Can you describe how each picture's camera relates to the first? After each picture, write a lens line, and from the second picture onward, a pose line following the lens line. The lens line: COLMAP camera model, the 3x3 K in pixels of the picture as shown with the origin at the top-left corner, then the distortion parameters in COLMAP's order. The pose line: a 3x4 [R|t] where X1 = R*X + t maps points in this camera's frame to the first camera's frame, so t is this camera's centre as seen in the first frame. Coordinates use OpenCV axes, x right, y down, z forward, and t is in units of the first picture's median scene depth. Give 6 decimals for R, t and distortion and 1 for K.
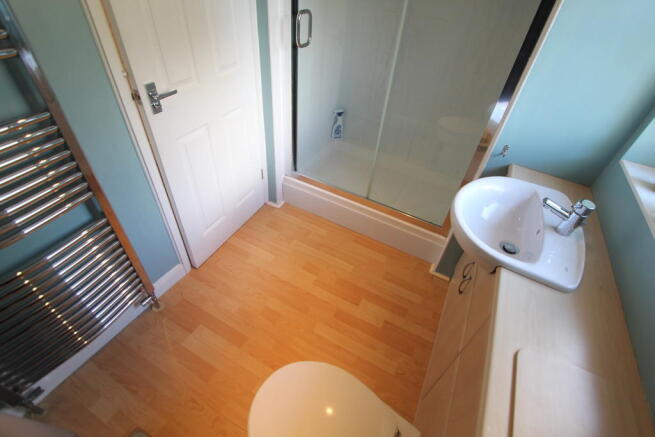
lens RADIAL K [[306.6, 0, 331.1], [0, 306.6, 210.9], [0, 0, 1]] dist [-0.000142, -0.000098]
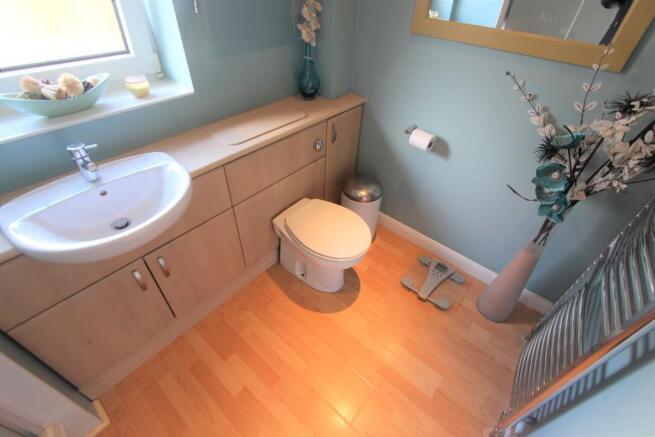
lens RADIAL K [[306.6, 0, 331.1], [0, 306.6, 210.9], [0, 0, 1]] dist [-0.000142, -0.000098]
pose [[-0.967618, -0.238660, 0.082199, -0.092675], [0.050703, 0.135238, 0.989515, -0.581703], [-0.247274, 0.961640, -0.118758, 0.650045]]
